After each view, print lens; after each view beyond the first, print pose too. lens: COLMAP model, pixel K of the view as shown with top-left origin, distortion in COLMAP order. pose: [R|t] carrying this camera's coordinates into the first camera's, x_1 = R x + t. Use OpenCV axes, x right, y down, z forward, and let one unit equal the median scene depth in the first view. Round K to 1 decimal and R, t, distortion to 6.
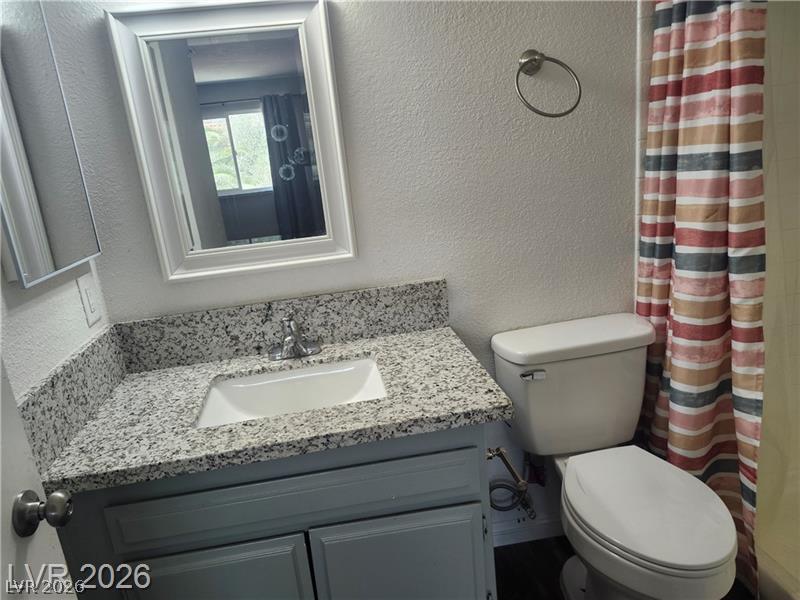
lens RADIAL K [[555.2, 0, 393.1], [0, 555.2, 303.3], [0, 0, 1]] dist [0.099706, -0.116218]
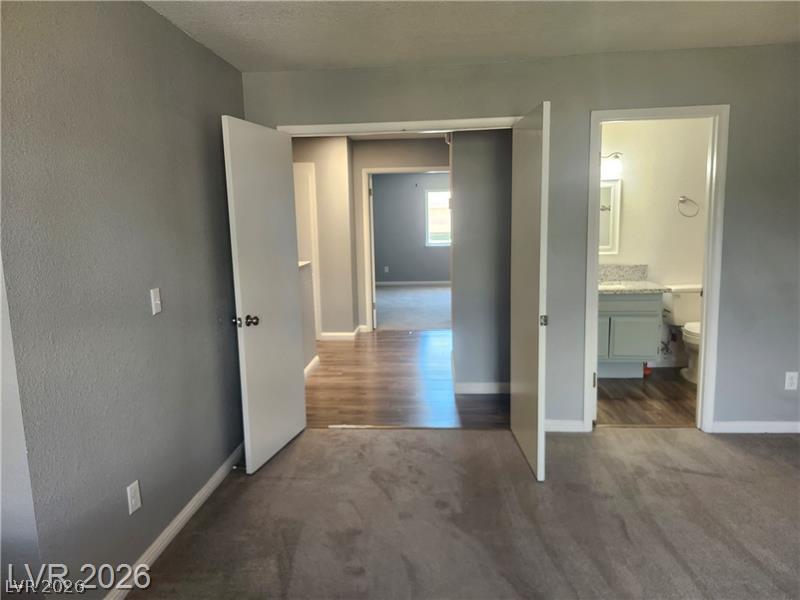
lens RADIAL K [[543.5, 0, 394.3], [0, 543.5, 300.5], [0, 0, 1]] dist [0.038407, -0.054908]
pose [[0.970038, 0.113278, -0.214927, -0.639047], [-0.137396, 0.985377, -0.100773, 0.702149], [0.200369, 0.127284, 0.971417, -2.358820]]
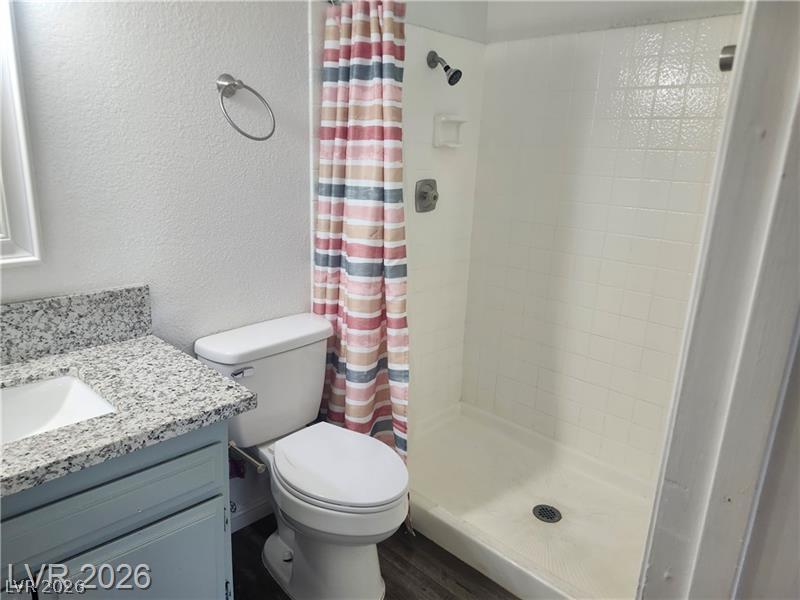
lens RADIAL K [[551.7, 0, 388.6], [0, 551.7, 297.6], [0, 0, 1]] dist [0.119424, -0.167915]
pose [[0.780342, -0.025975, 0.624813, -0.206941], [0.046543, 0.998778, -0.016607, 0.014669], [-0.623618, 0.042040, 0.780598, -0.022273]]
